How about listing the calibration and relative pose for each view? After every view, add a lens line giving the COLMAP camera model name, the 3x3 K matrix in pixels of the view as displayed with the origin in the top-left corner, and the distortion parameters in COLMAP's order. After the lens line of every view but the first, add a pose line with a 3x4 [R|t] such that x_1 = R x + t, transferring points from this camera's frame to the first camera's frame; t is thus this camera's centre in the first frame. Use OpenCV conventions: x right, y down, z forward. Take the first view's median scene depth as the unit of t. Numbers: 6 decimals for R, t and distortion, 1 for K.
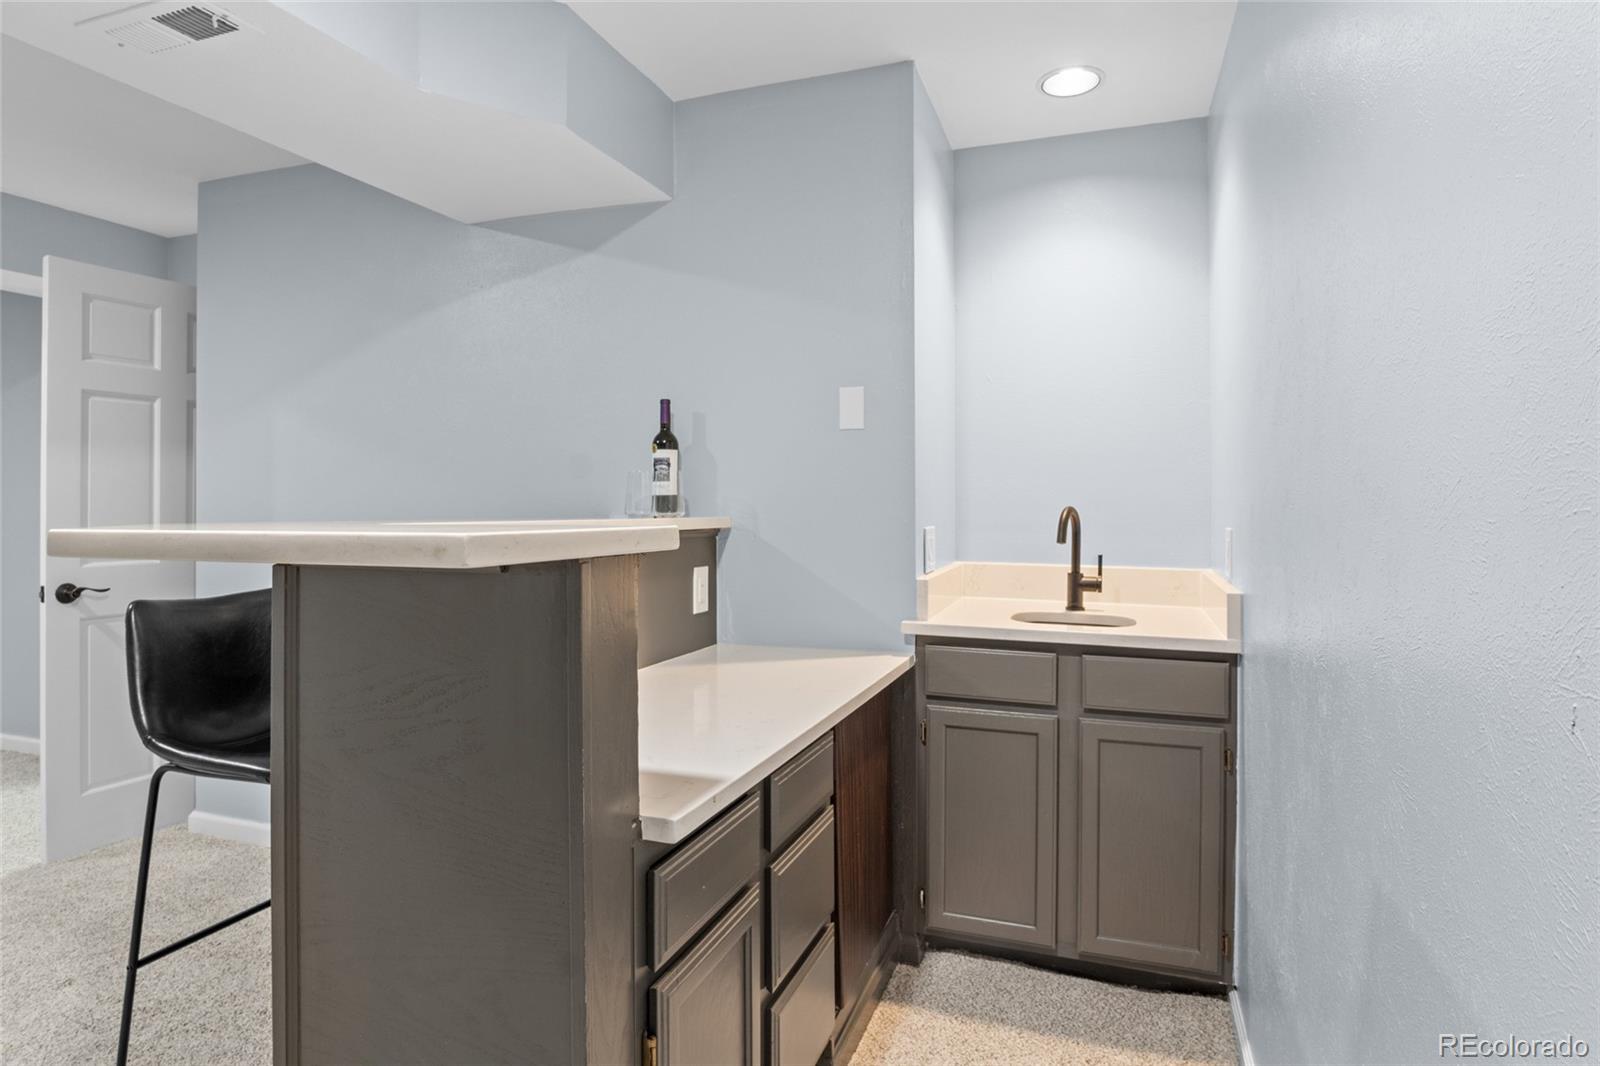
lens RADIAL K [[874.3, 0, 794.9], [0, 874.3, 527.5], [0, 0, 1]] dist [-0.032749, 0.008716]
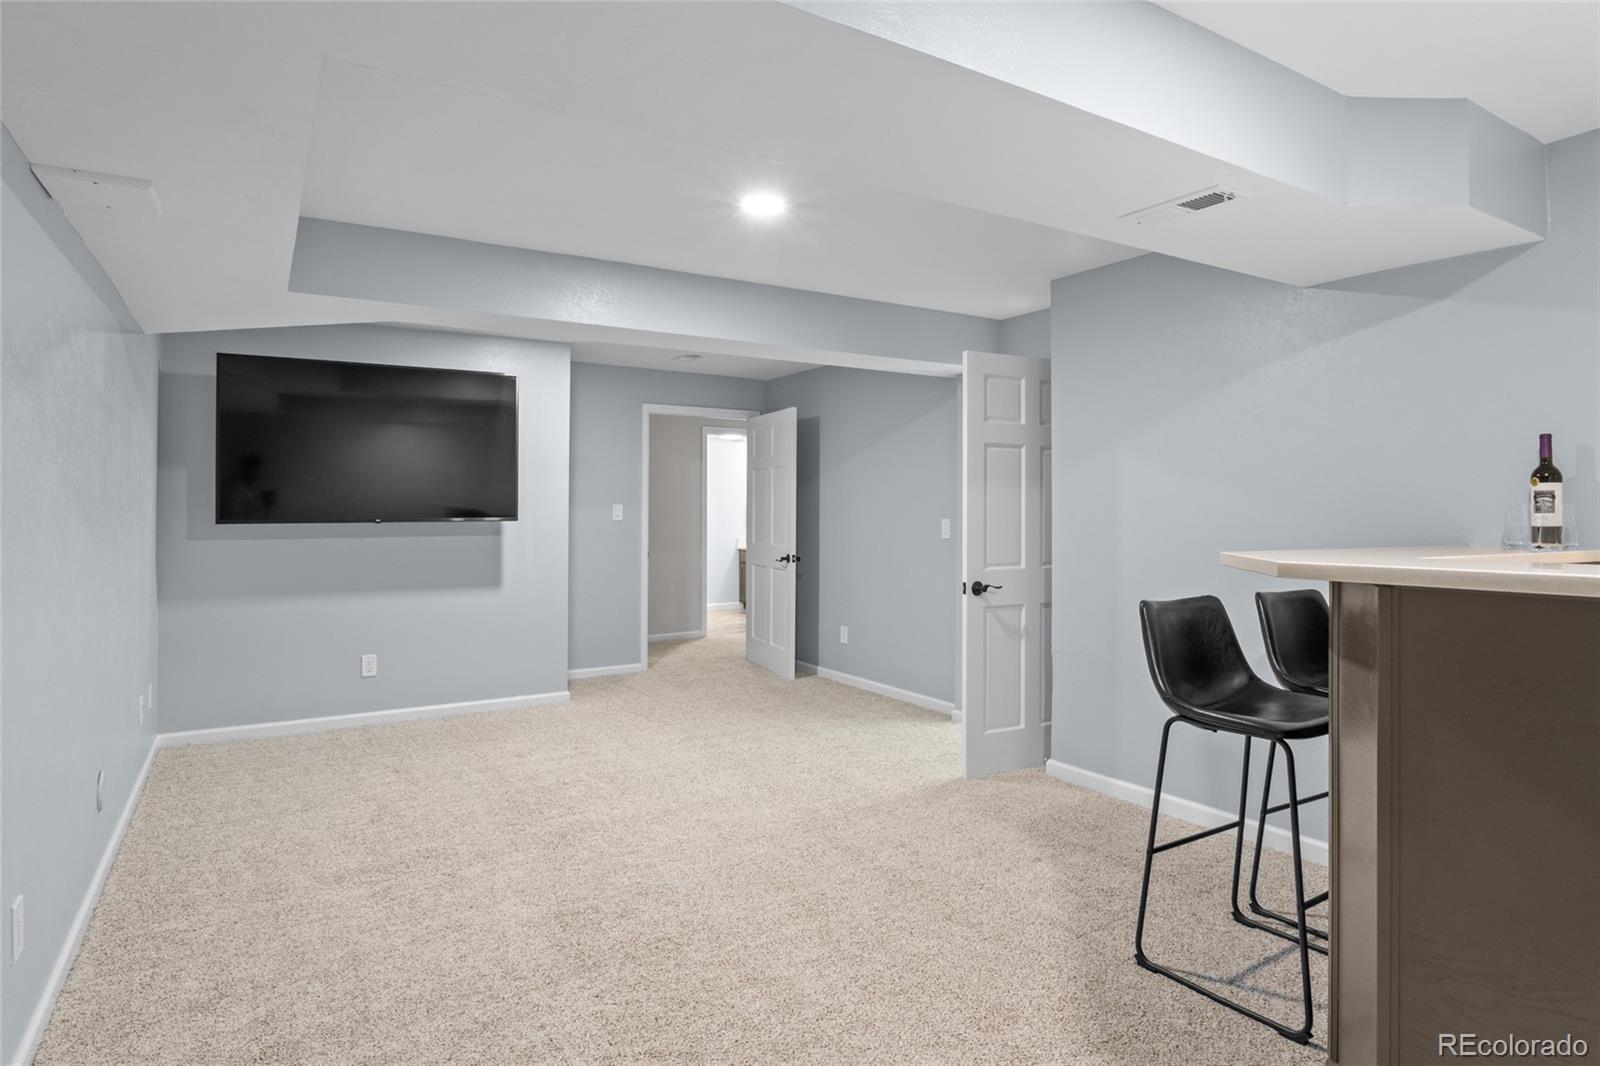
lens RADIAL K [[874.3, 0, 804.1], [0, 874.3, 518.8], [0, 0, 1]] dist [-0.032749, 0.008716]
pose [[0.788766, 0.007657, -0.614646, -0.211023], [-0.019938, 0.999715, -0.013132, -0.014227], [0.614370, 0.022613, 0.788694, -0.337174]]
